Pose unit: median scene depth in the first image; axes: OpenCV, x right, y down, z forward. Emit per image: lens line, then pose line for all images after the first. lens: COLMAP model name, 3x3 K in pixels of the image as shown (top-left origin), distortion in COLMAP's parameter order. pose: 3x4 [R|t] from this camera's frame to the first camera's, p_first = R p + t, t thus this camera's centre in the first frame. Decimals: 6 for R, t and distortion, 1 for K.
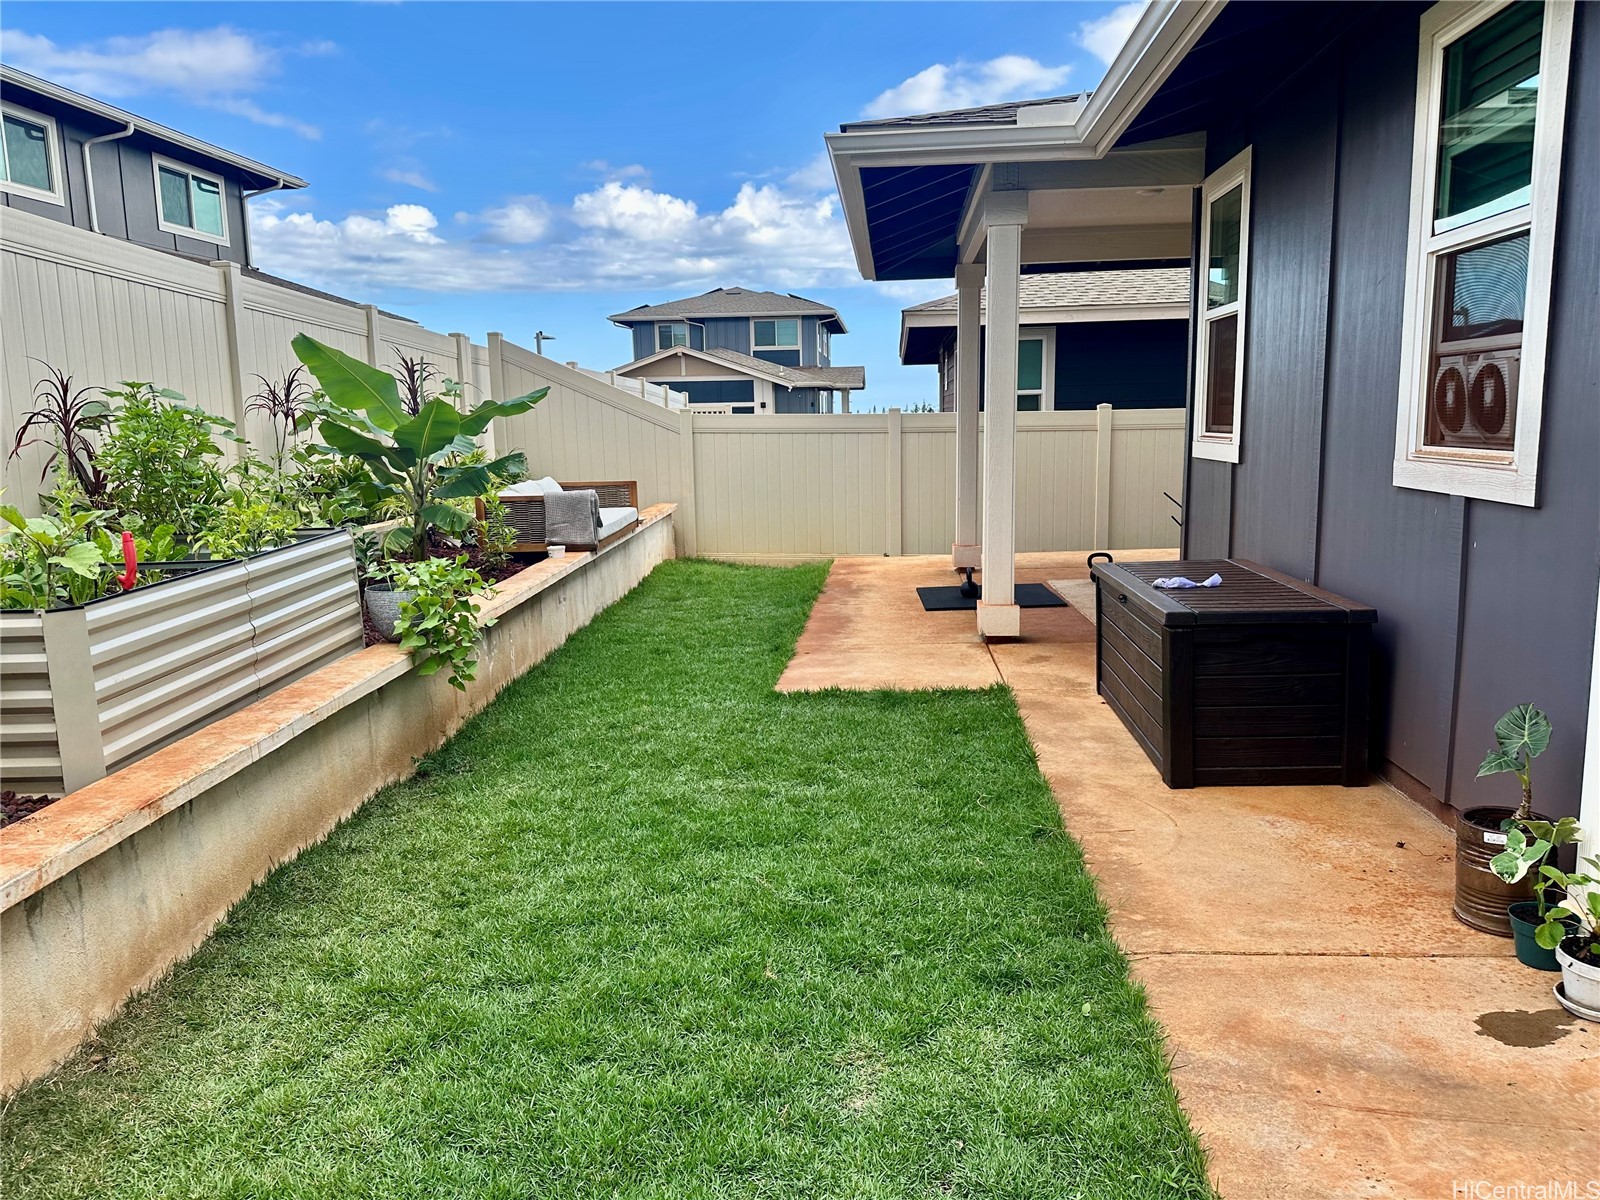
lens RADIAL K [[1120.1, 0, 800.0], [0, 1120.1, 600.0], [0, 0, 1]] dist [-0.010684, -0.003268]
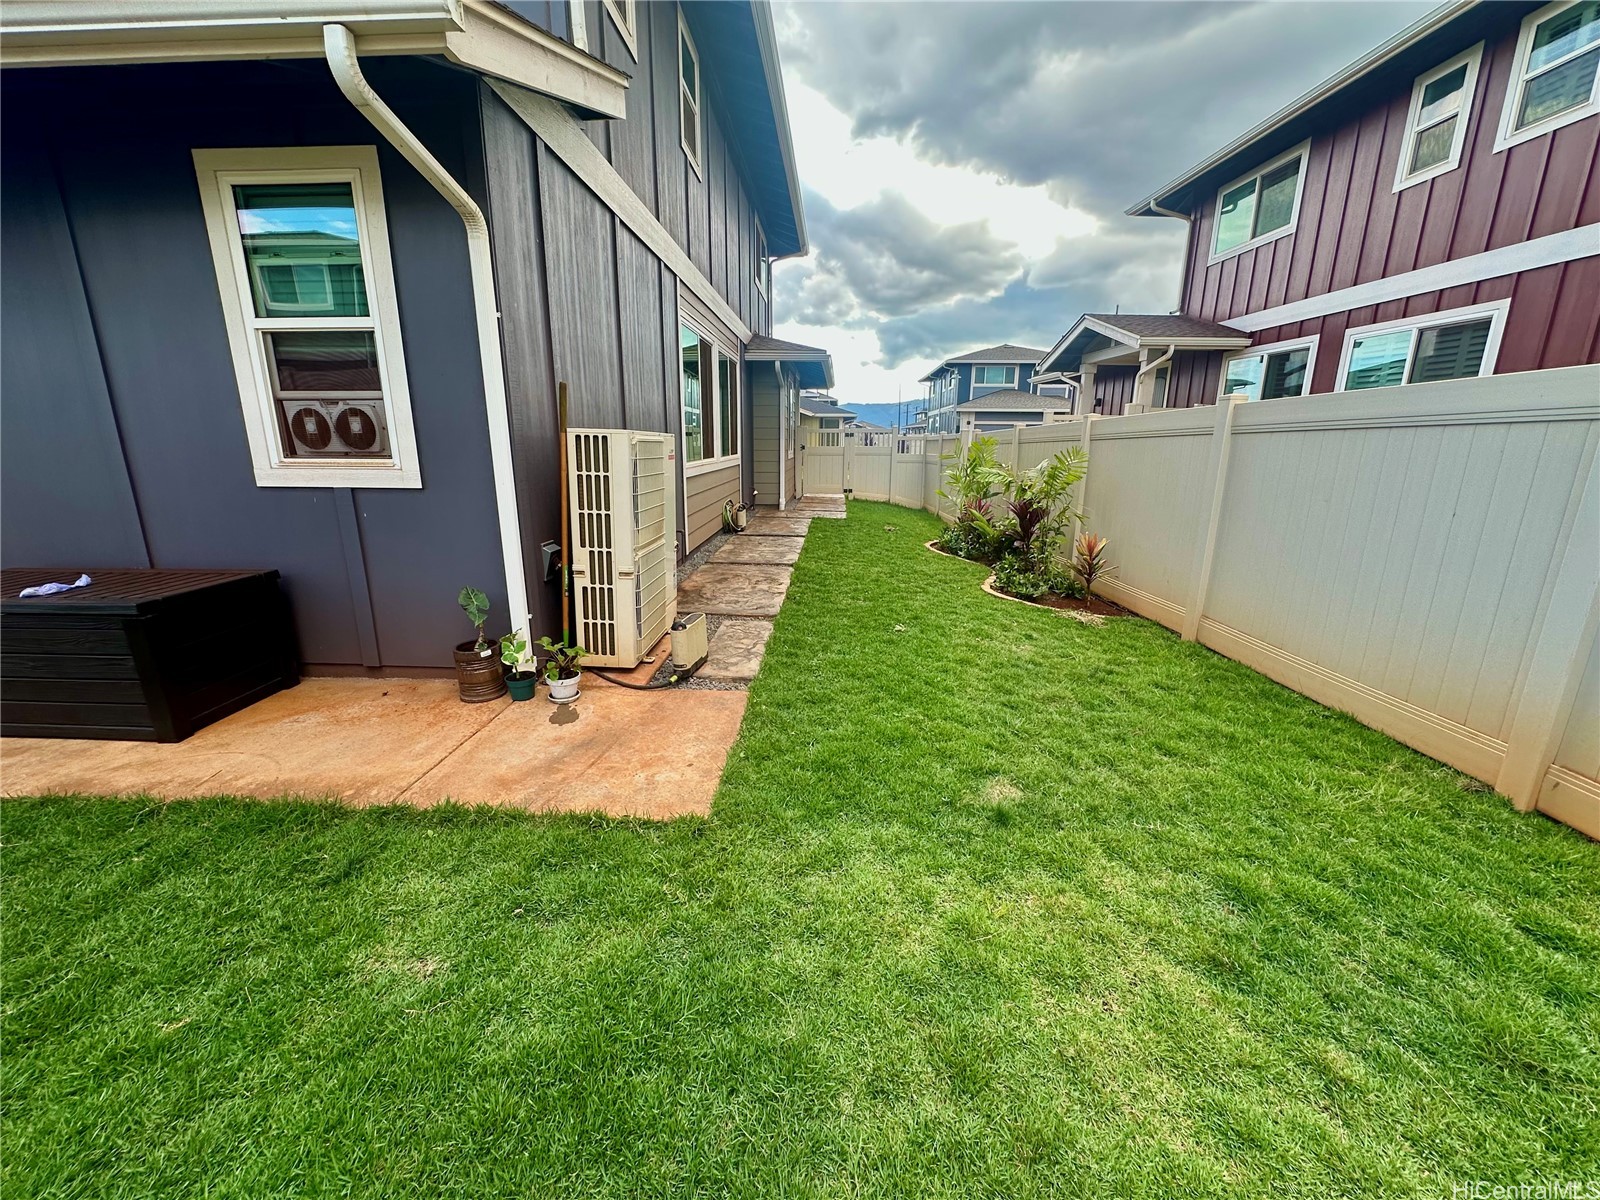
lens RADIAL K [[646.6, 0, 800.0], [0, 646.6, 600.0], [0, 0, 1]] dist [-0.000188, -0.000027]
pose [[-0.027532, -0.229149, 0.973002, -0.390186], [0.158275, 0.960093, 0.230588, -0.044114], [-0.987011, 0.160350, 0.009836, 0.324212]]
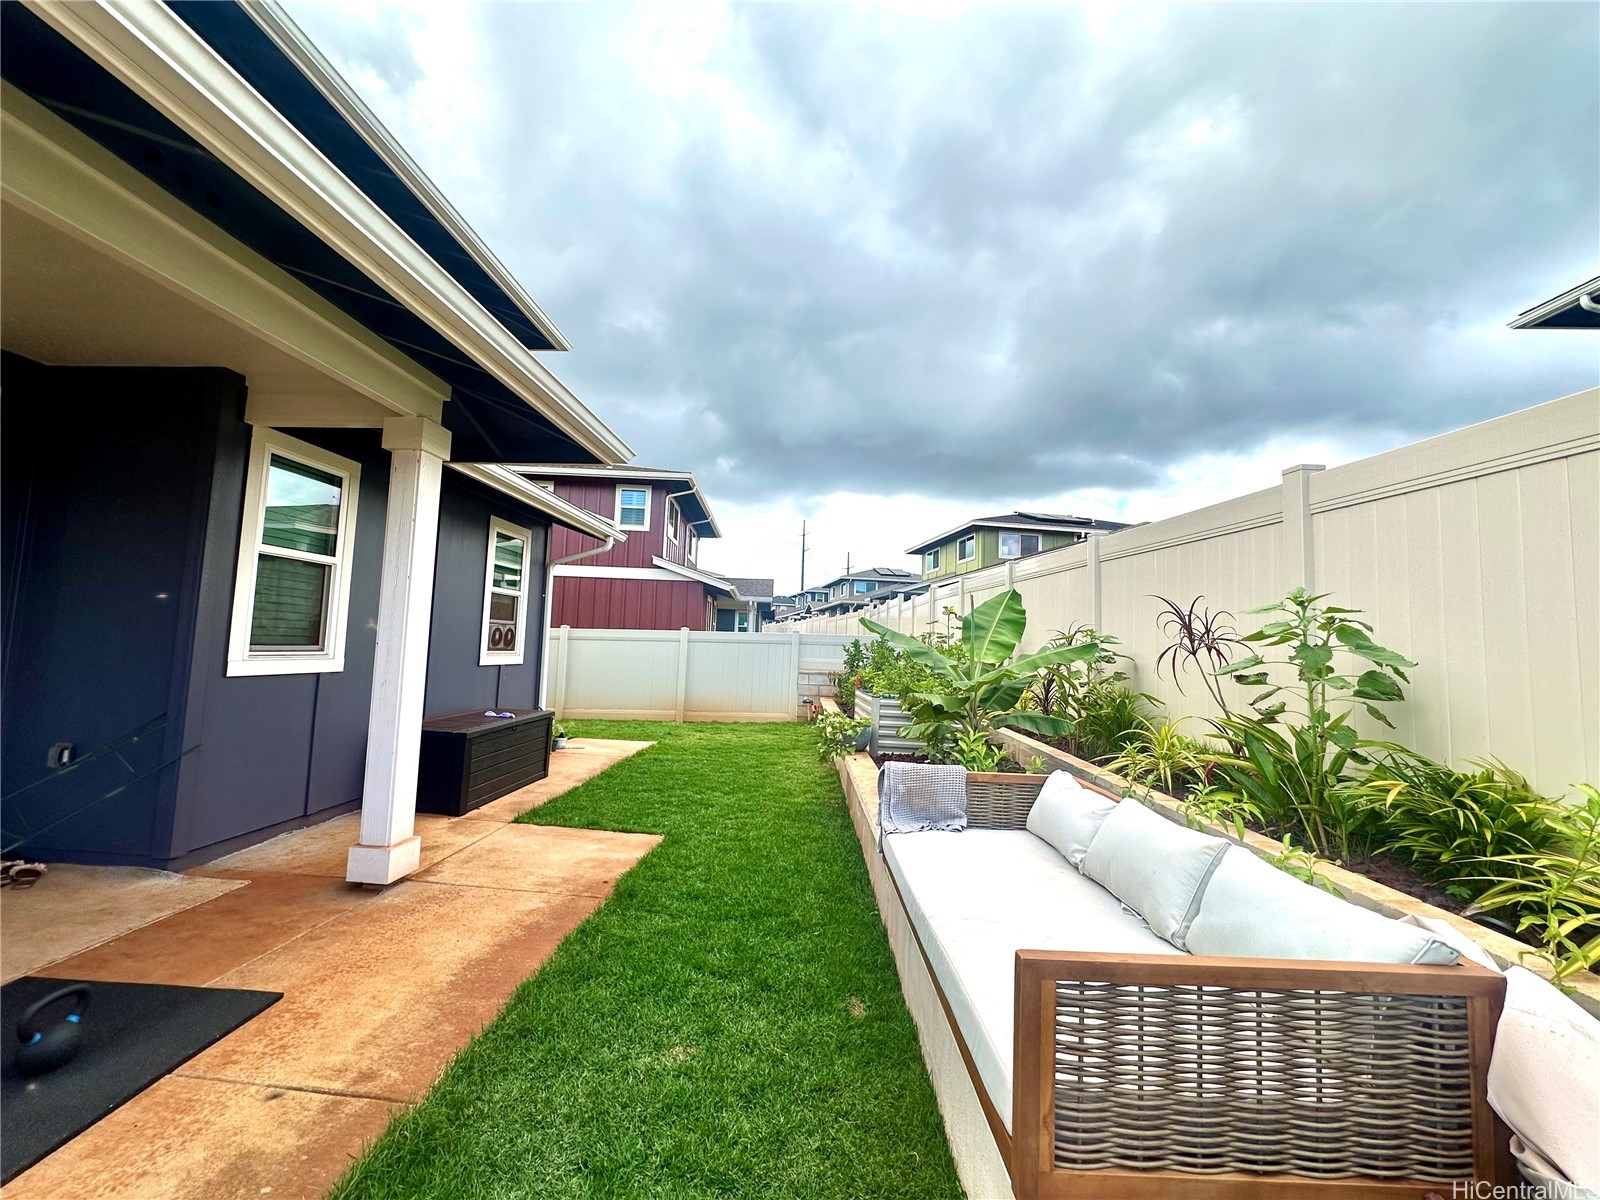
lens RADIAL K [[646.6, 0, 800.0], [0, 646.6, 600.0], [0, 0, 1]] dist [-0.000188, -0.000027]
pose [[-0.999560, -0.019104, -0.022679, -0.325764], [-0.021049, 0.995822, 0.088854, -0.344761], [0.020887, 0.089292, -0.995786, 2.123414]]
